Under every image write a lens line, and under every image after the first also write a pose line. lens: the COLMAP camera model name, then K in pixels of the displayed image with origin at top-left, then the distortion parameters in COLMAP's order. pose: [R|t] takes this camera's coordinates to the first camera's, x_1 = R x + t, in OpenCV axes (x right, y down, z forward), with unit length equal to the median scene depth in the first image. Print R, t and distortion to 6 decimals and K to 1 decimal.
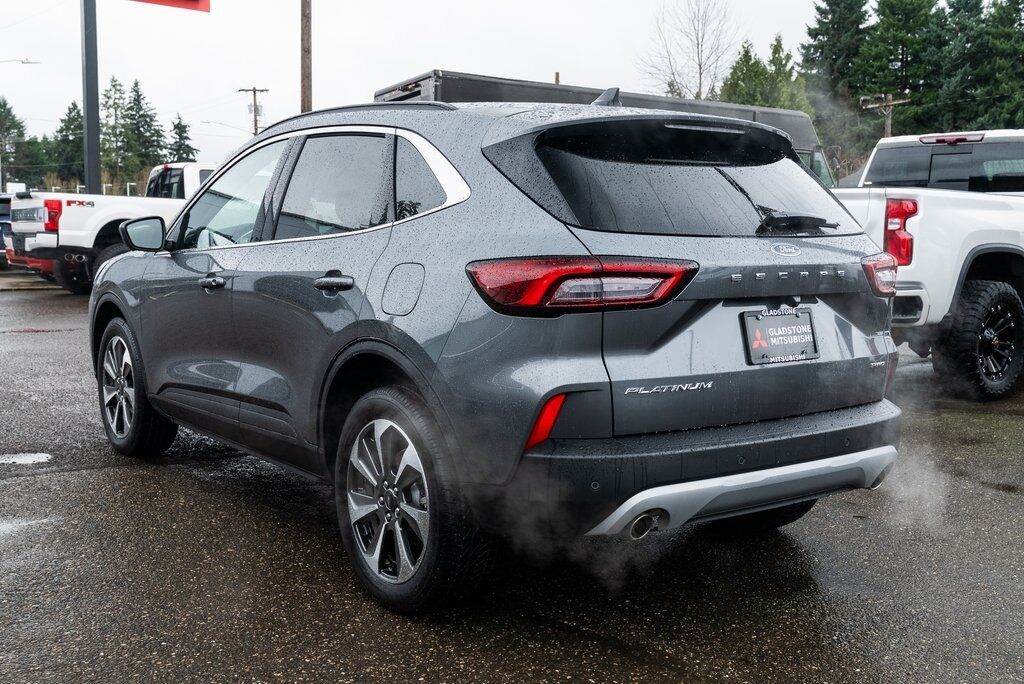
lens RADIAL K [[1092.0, 0, 512.0], [0, 1092.0, 342.0], [0, 0, 1]] dist [-0.004858, 0.009492]
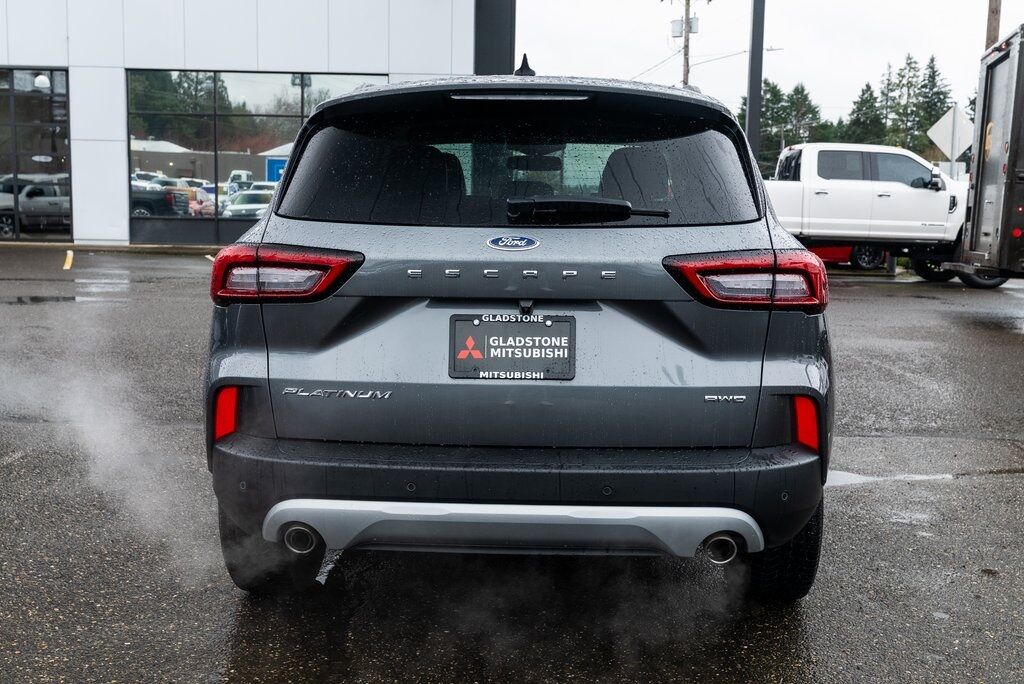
lens RADIAL K [[1118.0, 0, 512.0], [0, 1118.0, 342.0], [0, 0, 1]] dist [0.011685, 0.025682]
pose [[0.779081, 0.076362, -0.622255, 0.784130], [-0.068308, 0.996984, 0.036826, -0.041279], [0.623191, 0.013814, 0.781948, 0.349602]]
